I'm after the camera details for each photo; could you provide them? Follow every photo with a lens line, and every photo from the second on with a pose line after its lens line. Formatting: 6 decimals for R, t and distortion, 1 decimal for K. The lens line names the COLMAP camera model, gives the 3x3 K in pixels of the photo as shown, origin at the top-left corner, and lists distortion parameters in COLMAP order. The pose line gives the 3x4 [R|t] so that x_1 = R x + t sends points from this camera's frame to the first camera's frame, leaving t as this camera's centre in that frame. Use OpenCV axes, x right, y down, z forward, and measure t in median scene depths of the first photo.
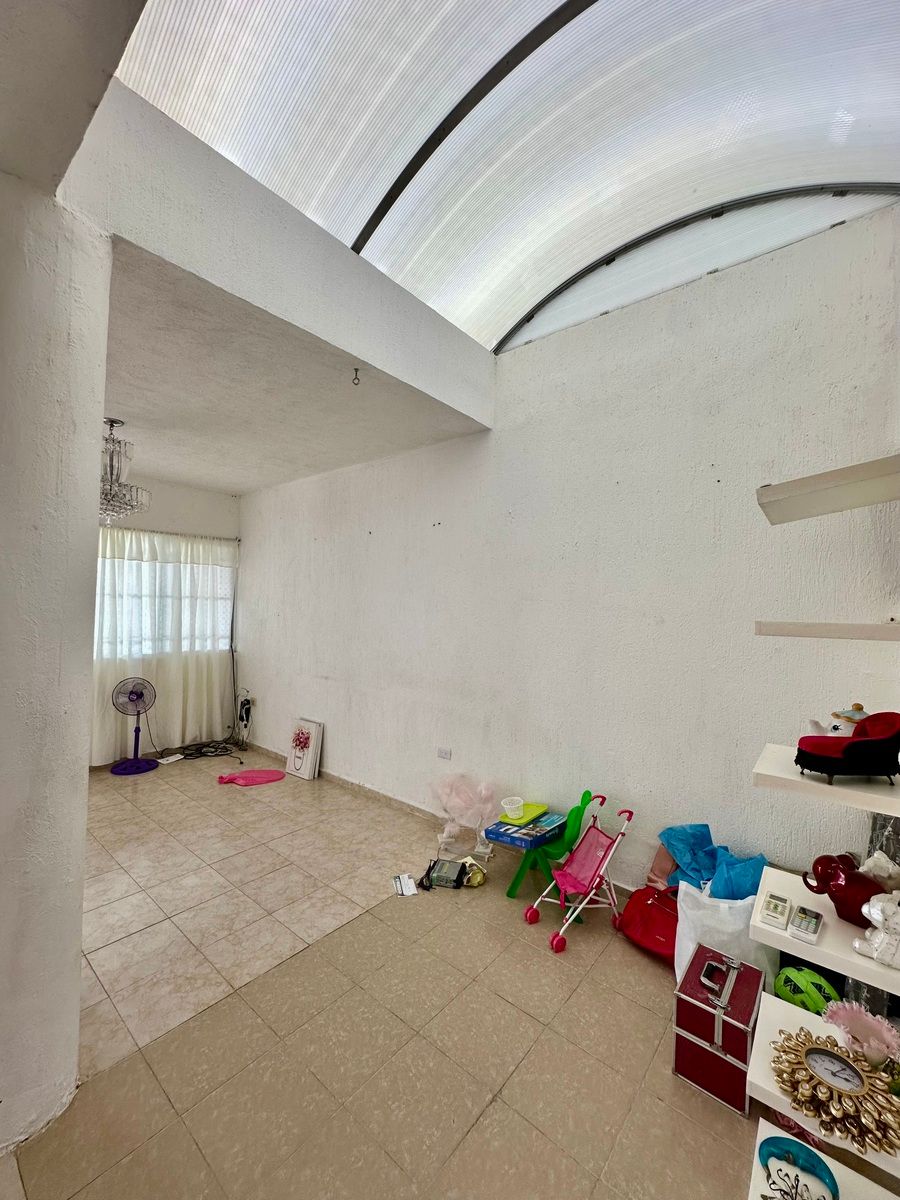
lens RADIAL K [[484.0, 0, 449.8], [0, 484.0, 600.2], [0, 0, 1]] dist [-0.008064, 0.000189]
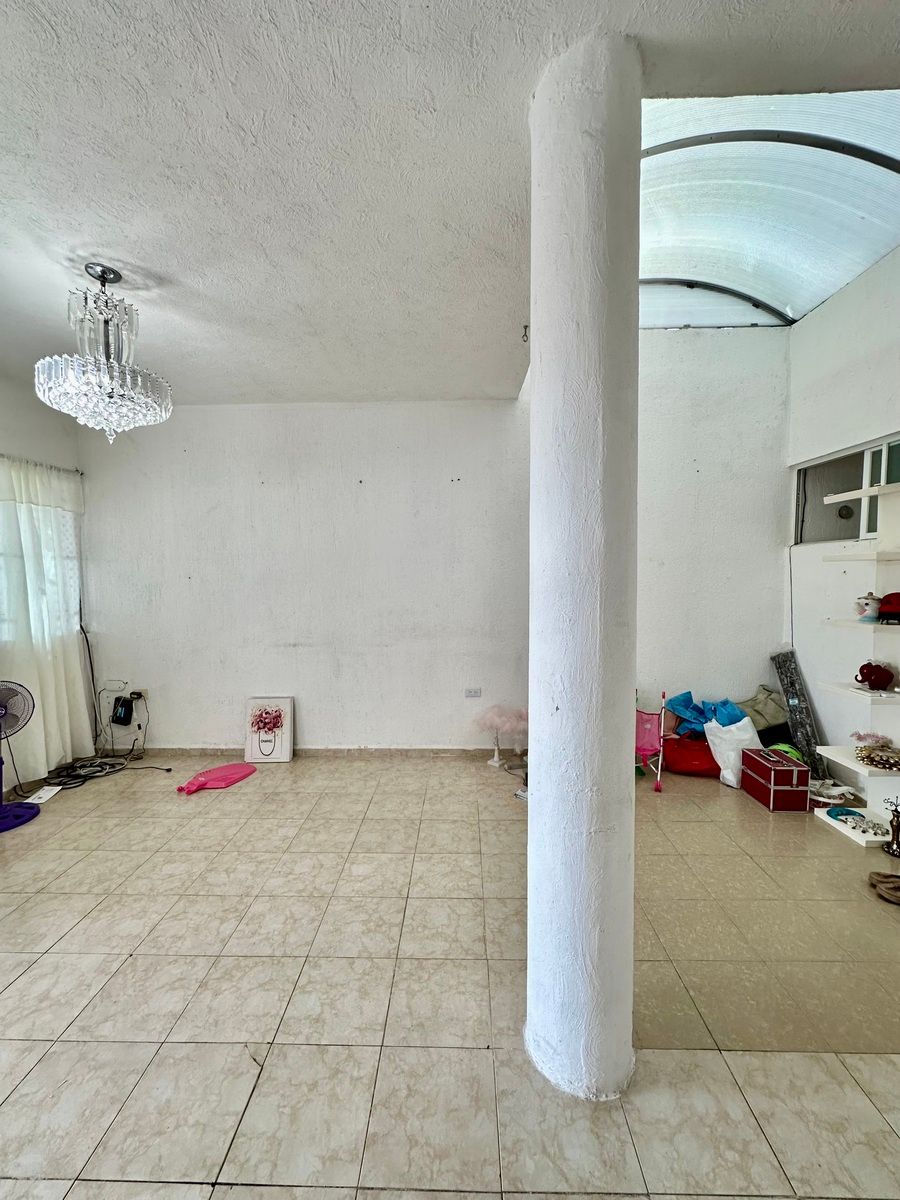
lens RADIAL K [[484.0, 0, 451.6], [0, 484.0, 601.4], [0, 0, 1]] dist [-0.008064, 0.000189]
pose [[0.783747, -0.064773, 0.617694, -0.573792], [0.017191, 0.996428, 0.082675, 0.014319], [-0.620843, -0.054178, 0.782061, 0.144111]]
